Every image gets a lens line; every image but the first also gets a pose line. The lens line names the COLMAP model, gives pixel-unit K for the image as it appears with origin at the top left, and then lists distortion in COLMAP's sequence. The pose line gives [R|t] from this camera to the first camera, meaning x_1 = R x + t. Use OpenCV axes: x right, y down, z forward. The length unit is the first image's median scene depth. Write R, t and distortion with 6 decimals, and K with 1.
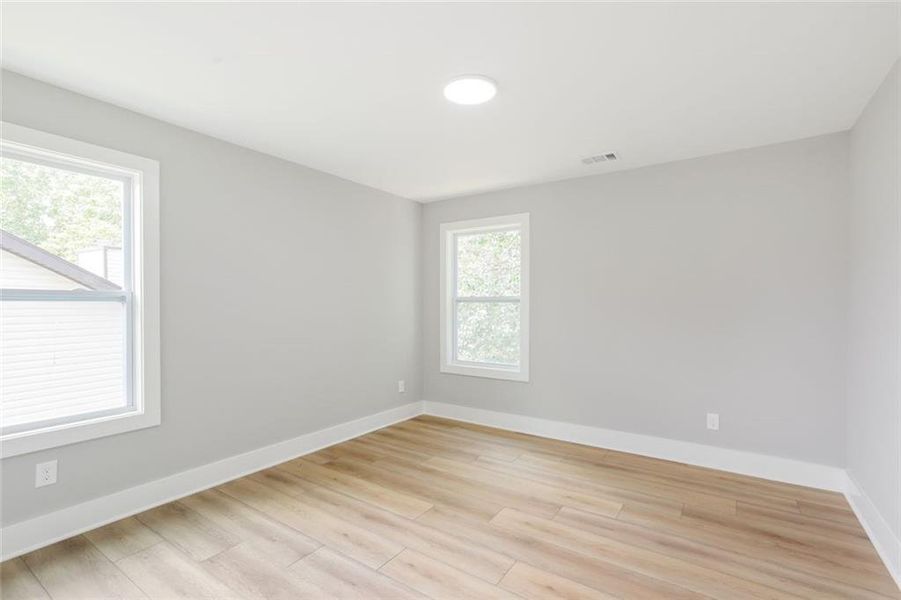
lens RADIAL K [[411.8, 0, 451.8], [0, 411.8, 298.0], [0, 0, 1]] dist [-0.048063, 0.017738]
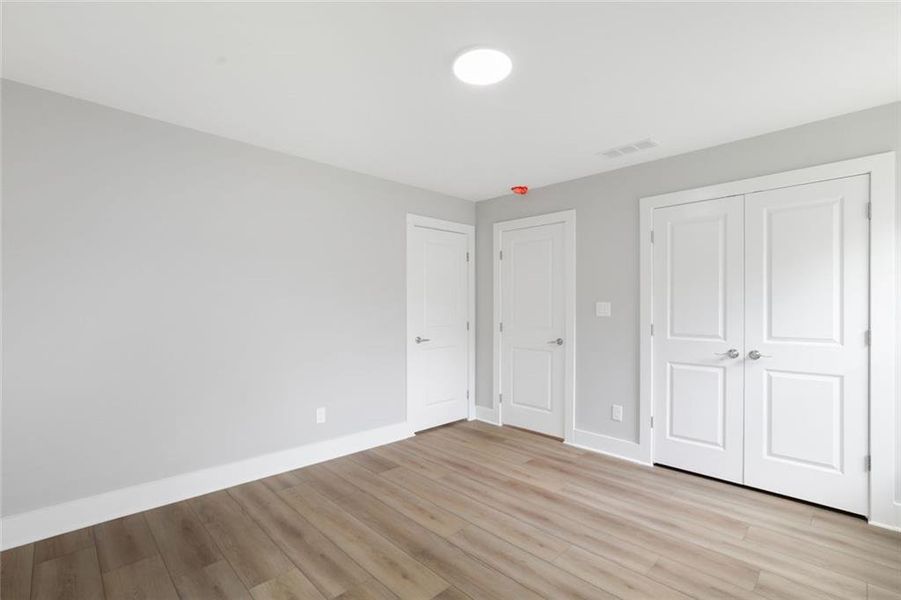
lens RADIAL K [[411.8, 0, 451.8], [0, 411.8, 298.0], [0, 0, 1]] dist [-0.048063, 0.017738]
pose [[-0.979041, 0.000289, 0.203661, -0.066438], [-0.005285, 0.999626, -0.026822, 0.017171], [-0.203593, -0.027336, -0.978674, 1.656460]]
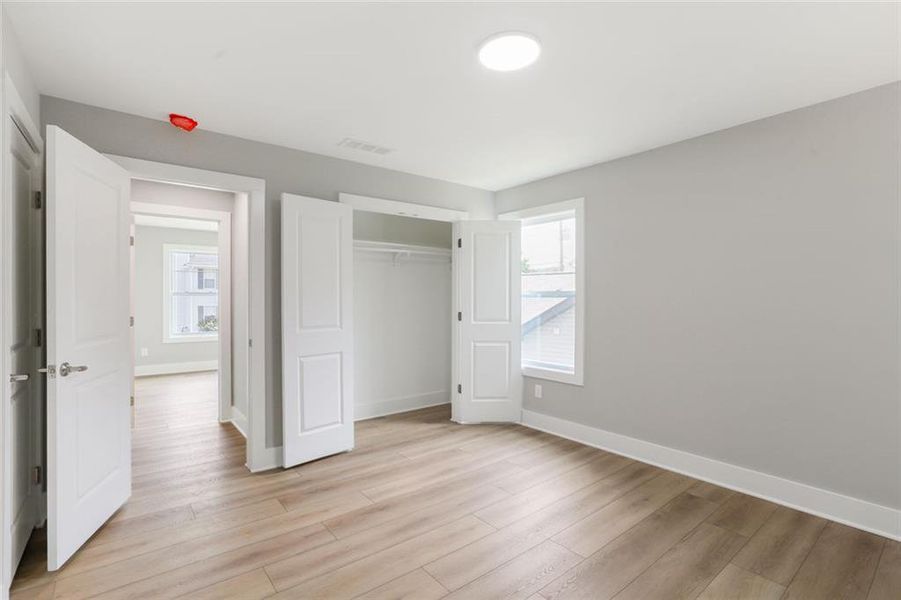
lens RADIAL K [[411.8, 0, 451.8], [0, 411.8, 298.0], [0, 0, 1]] dist [-0.048063, 0.017738]
pose [[-0.303966, -0.008297, -0.952647, 0.784671], [0.005529, 0.999930, -0.010473, 0.017361], [0.952667, -0.008451, -0.303899, 1.002742]]
